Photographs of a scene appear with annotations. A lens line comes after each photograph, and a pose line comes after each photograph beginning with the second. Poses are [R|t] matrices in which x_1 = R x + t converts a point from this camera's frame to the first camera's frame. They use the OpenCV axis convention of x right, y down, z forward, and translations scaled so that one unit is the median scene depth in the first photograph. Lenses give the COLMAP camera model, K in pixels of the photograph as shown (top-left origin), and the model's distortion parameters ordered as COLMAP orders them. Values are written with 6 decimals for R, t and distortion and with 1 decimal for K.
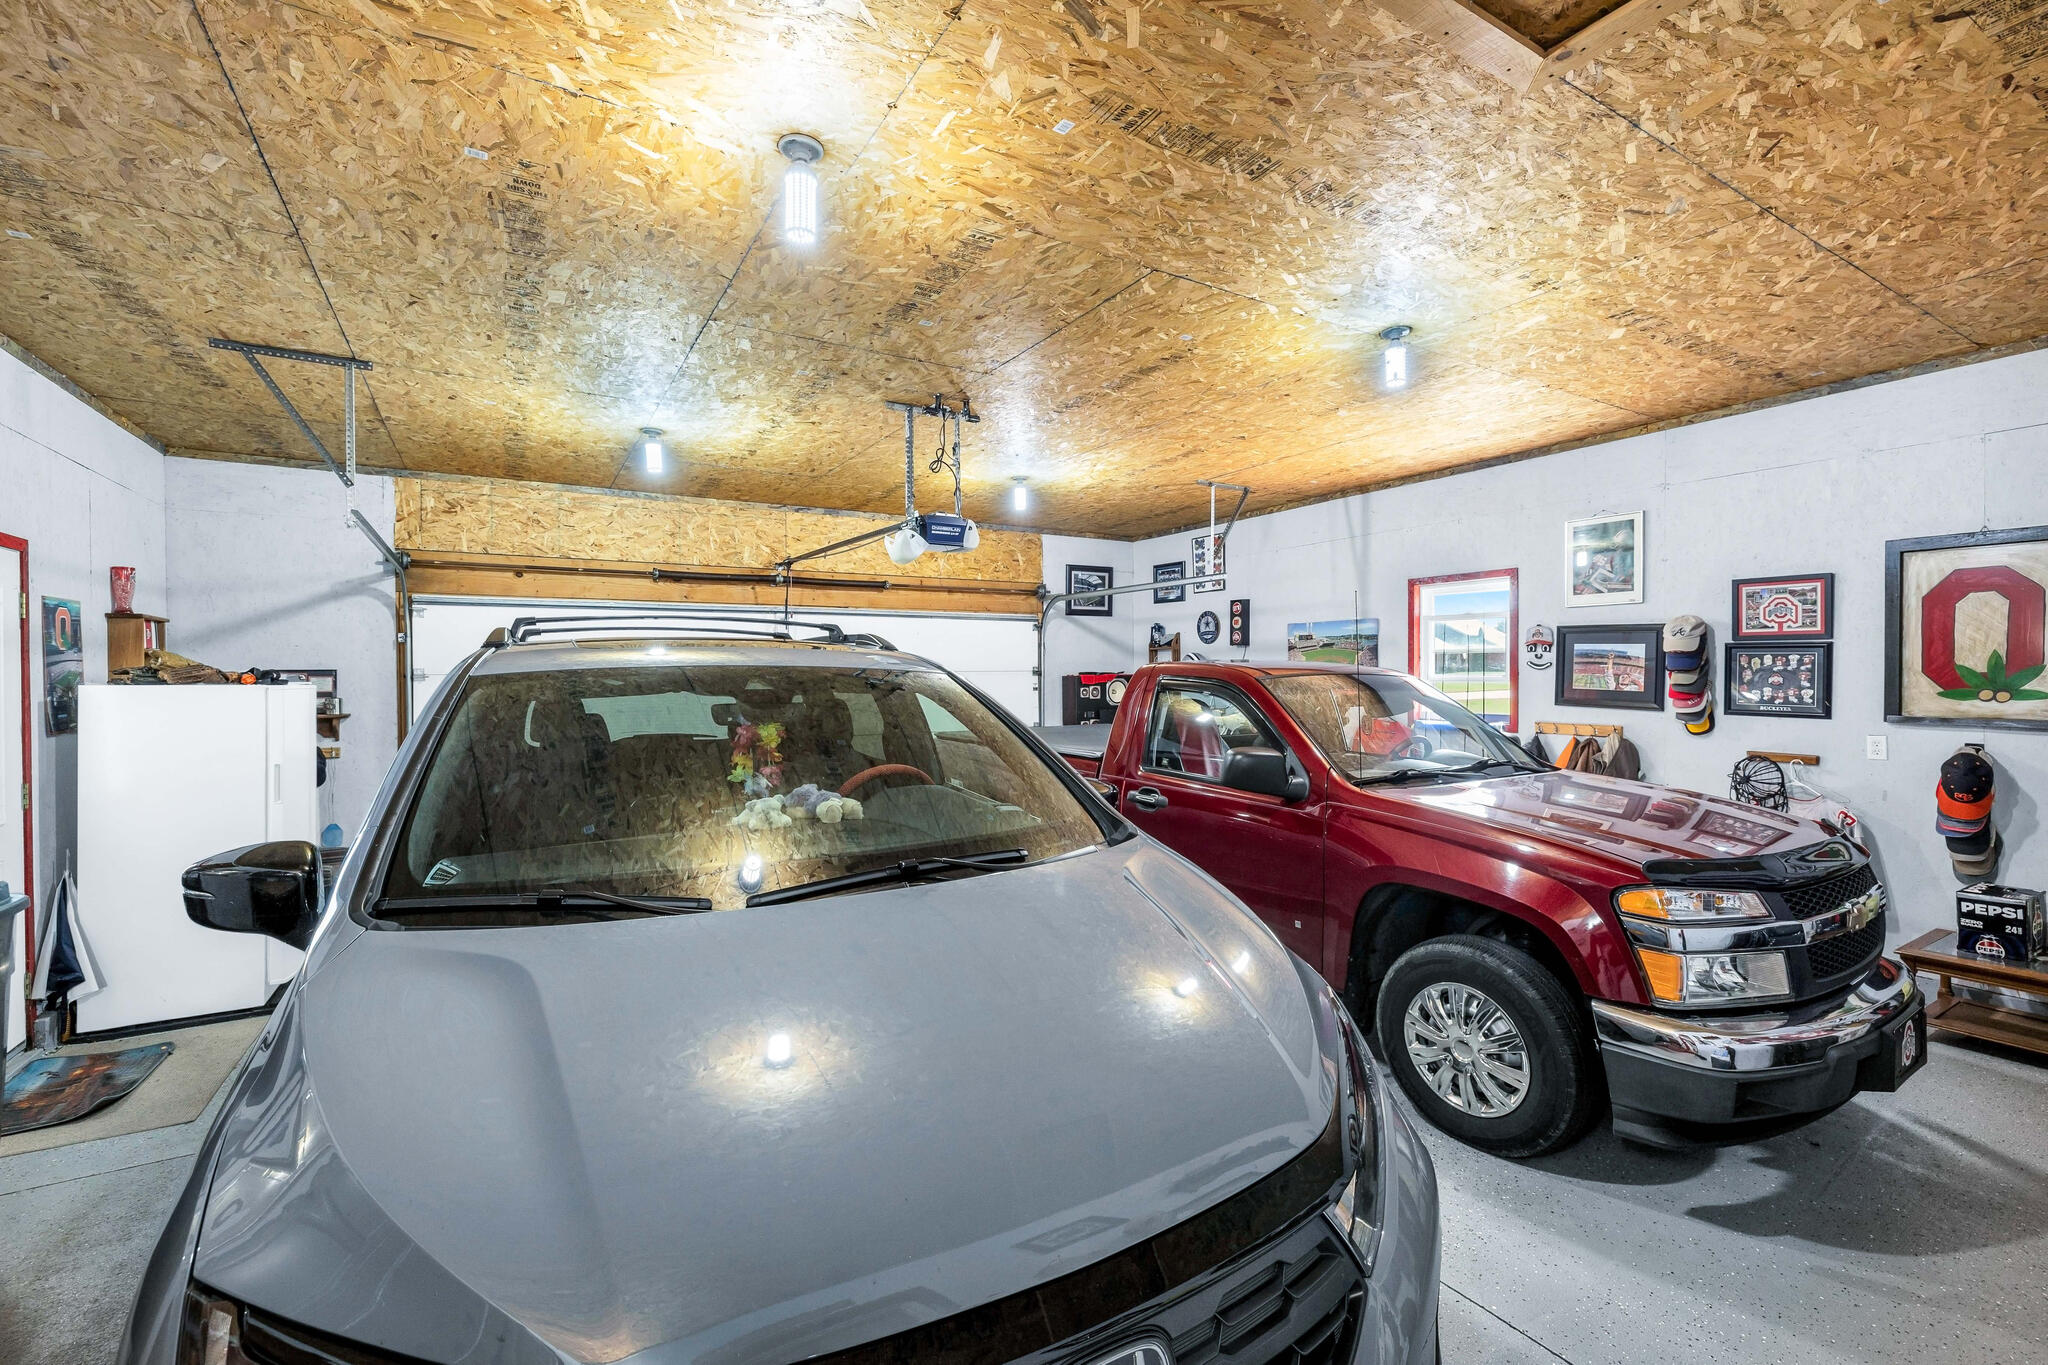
lens RADIAL K [[855.3, 0, 1016.1], [0, 855.3, 679.0], [0, 0, 1]] dist [-0.001864, 0.001008]
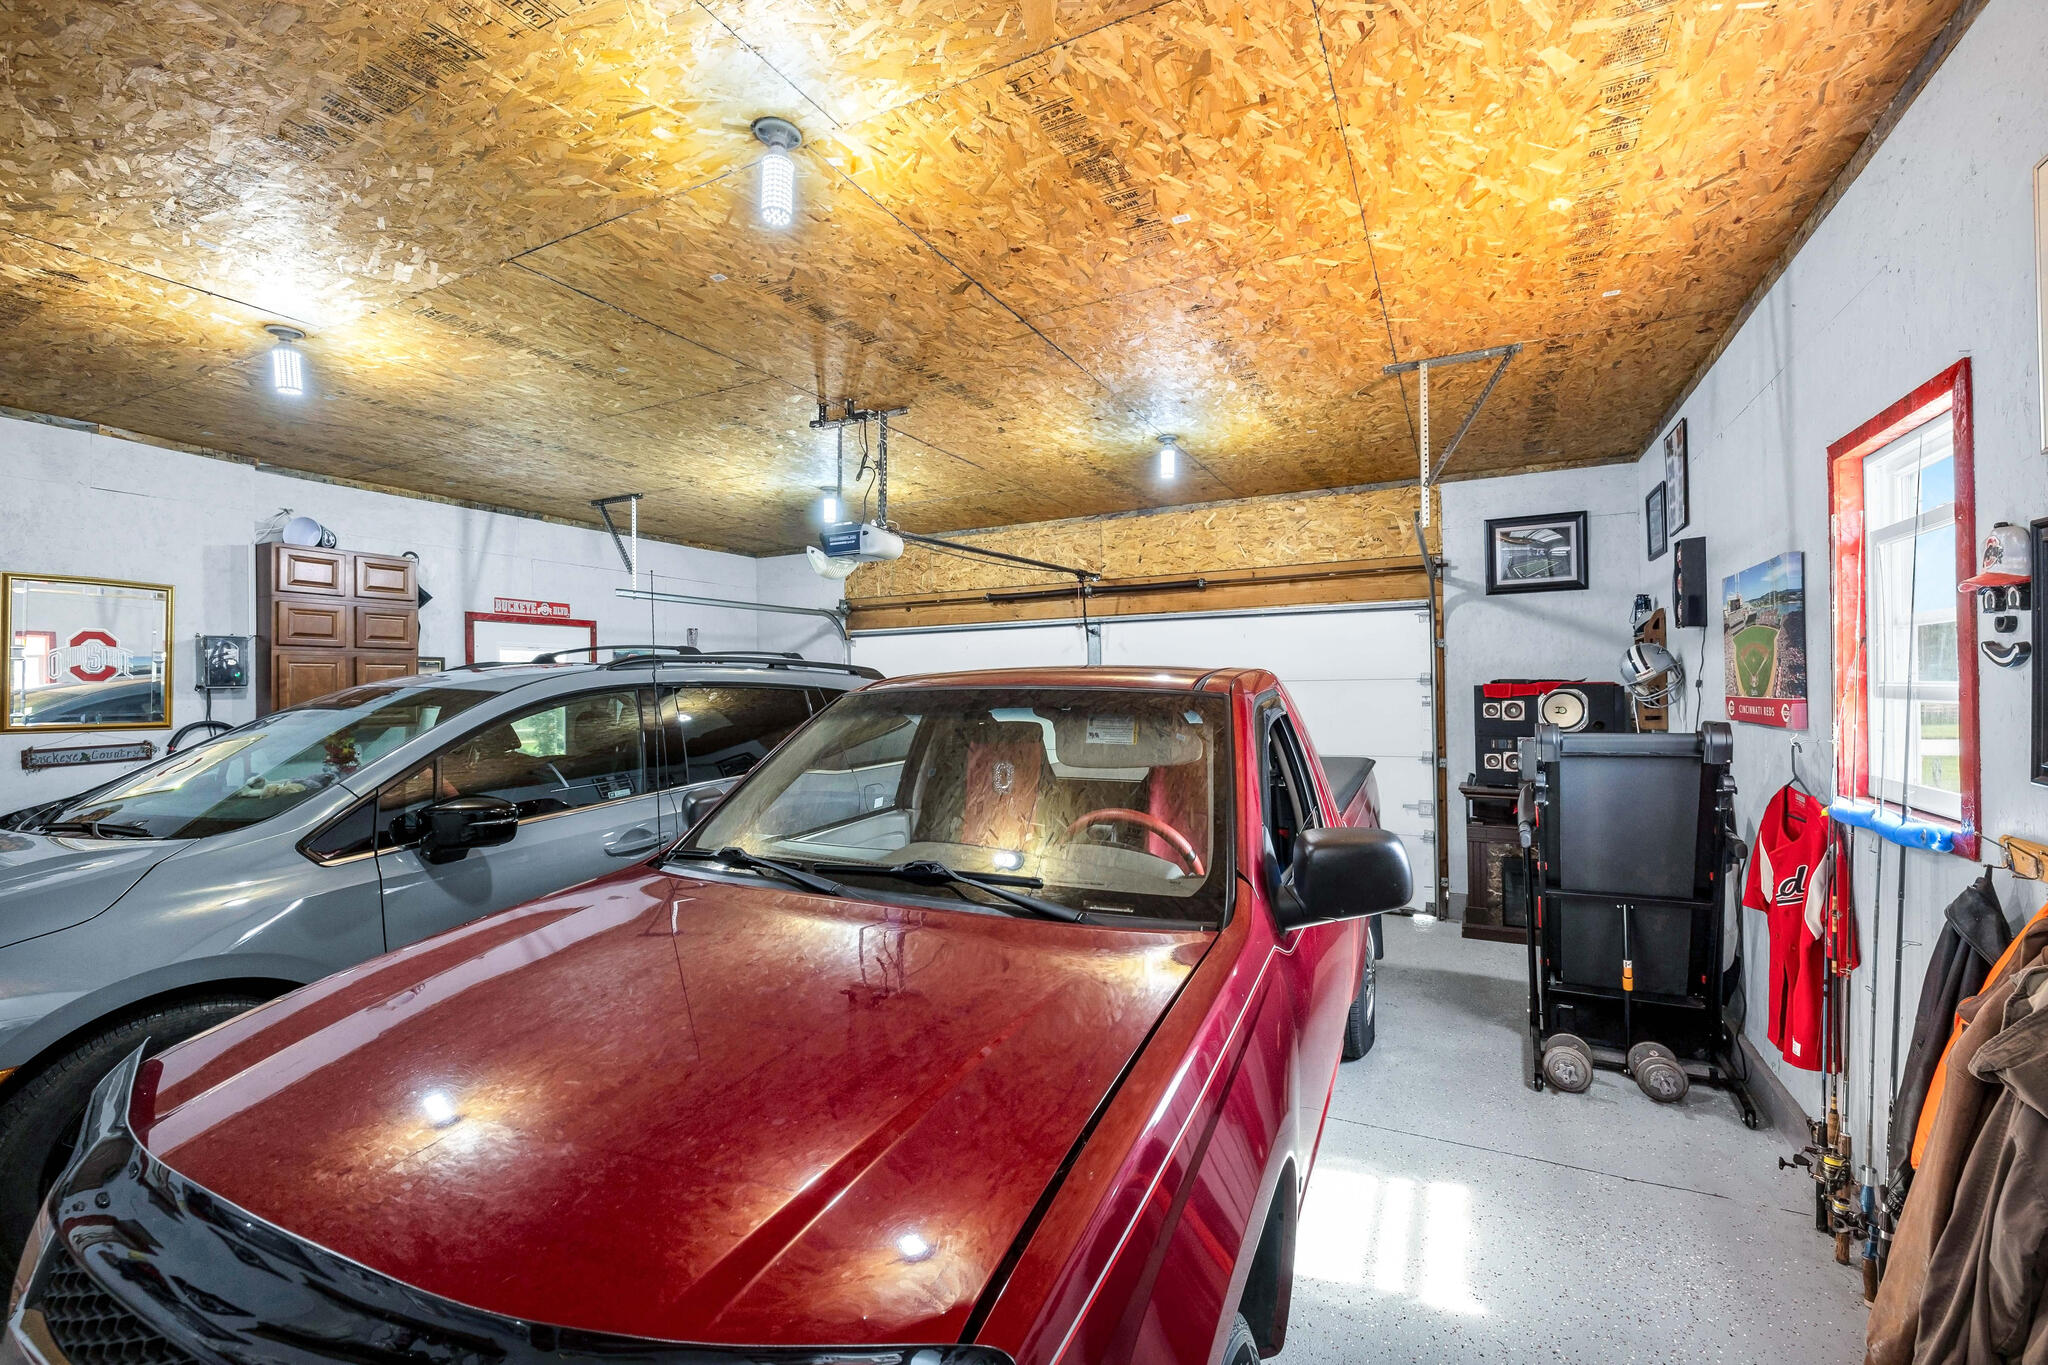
lens RADIAL K [[855.3, 0, 1010.7], [0, 855.3, 679.8], [0, 0, 1]] dist [-0.001864, 0.001008]
pose [[0.538452, -0.011636, -0.842576, 0.435918], [0.002960, 0.999925, -0.011918, -0.000906], [0.842651, 0.003923, 0.538445, 0.328875]]
